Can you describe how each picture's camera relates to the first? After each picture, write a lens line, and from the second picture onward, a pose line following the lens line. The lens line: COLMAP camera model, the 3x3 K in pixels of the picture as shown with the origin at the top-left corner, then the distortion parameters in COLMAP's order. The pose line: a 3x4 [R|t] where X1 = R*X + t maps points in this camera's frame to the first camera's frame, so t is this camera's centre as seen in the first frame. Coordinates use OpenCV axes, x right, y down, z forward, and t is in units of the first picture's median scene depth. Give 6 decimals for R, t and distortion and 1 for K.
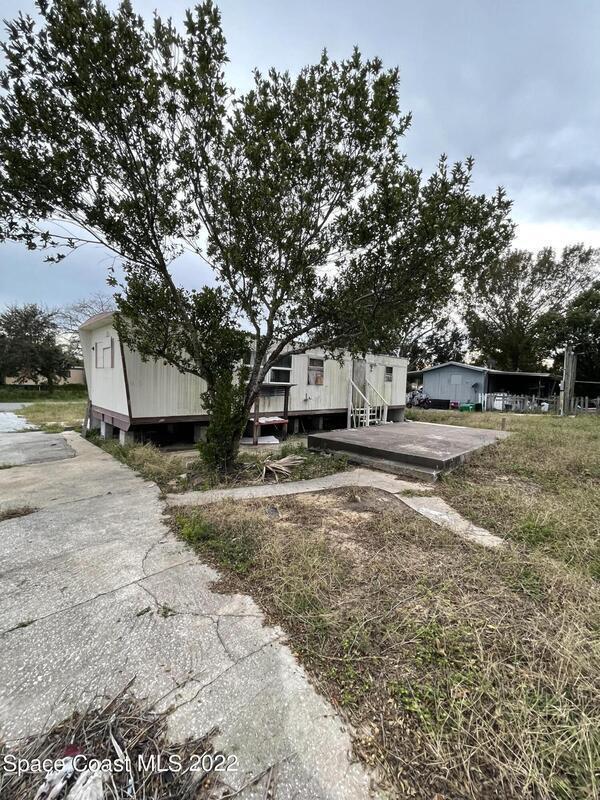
lens RADIAL K [[317.7, 0, 299.5], [0, 317.7, 400.2], [0, 0, 1]] dist [-0.002180, -0.001556]
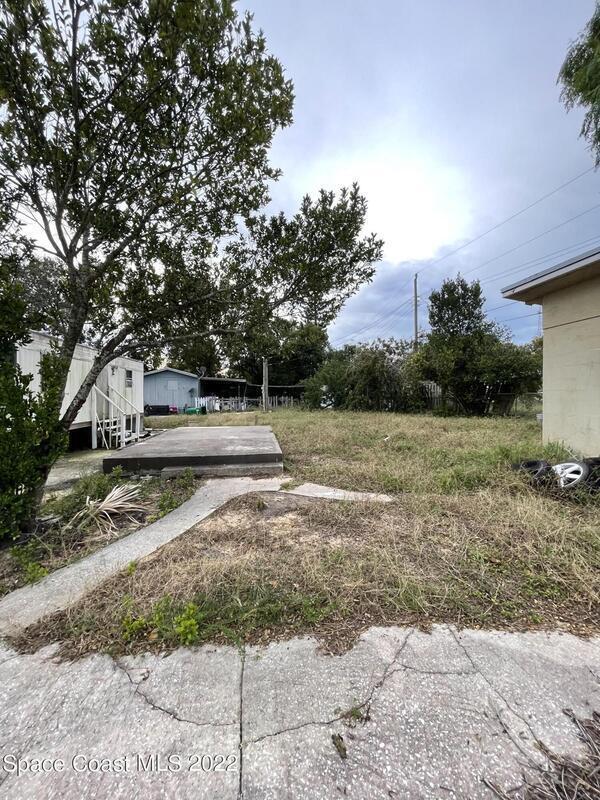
lens RADIAL K [[317.7, 0, 301.1], [0, 317.7, 399.7], [0, 0, 1]] dist [-0.002180, -0.001556]
pose [[0.604514, -0.042147, 0.795479, -0.537514], [0.060873, 0.998124, 0.006624, -0.002843], [-0.794266, 0.044419, 0.605945, 0.358092]]
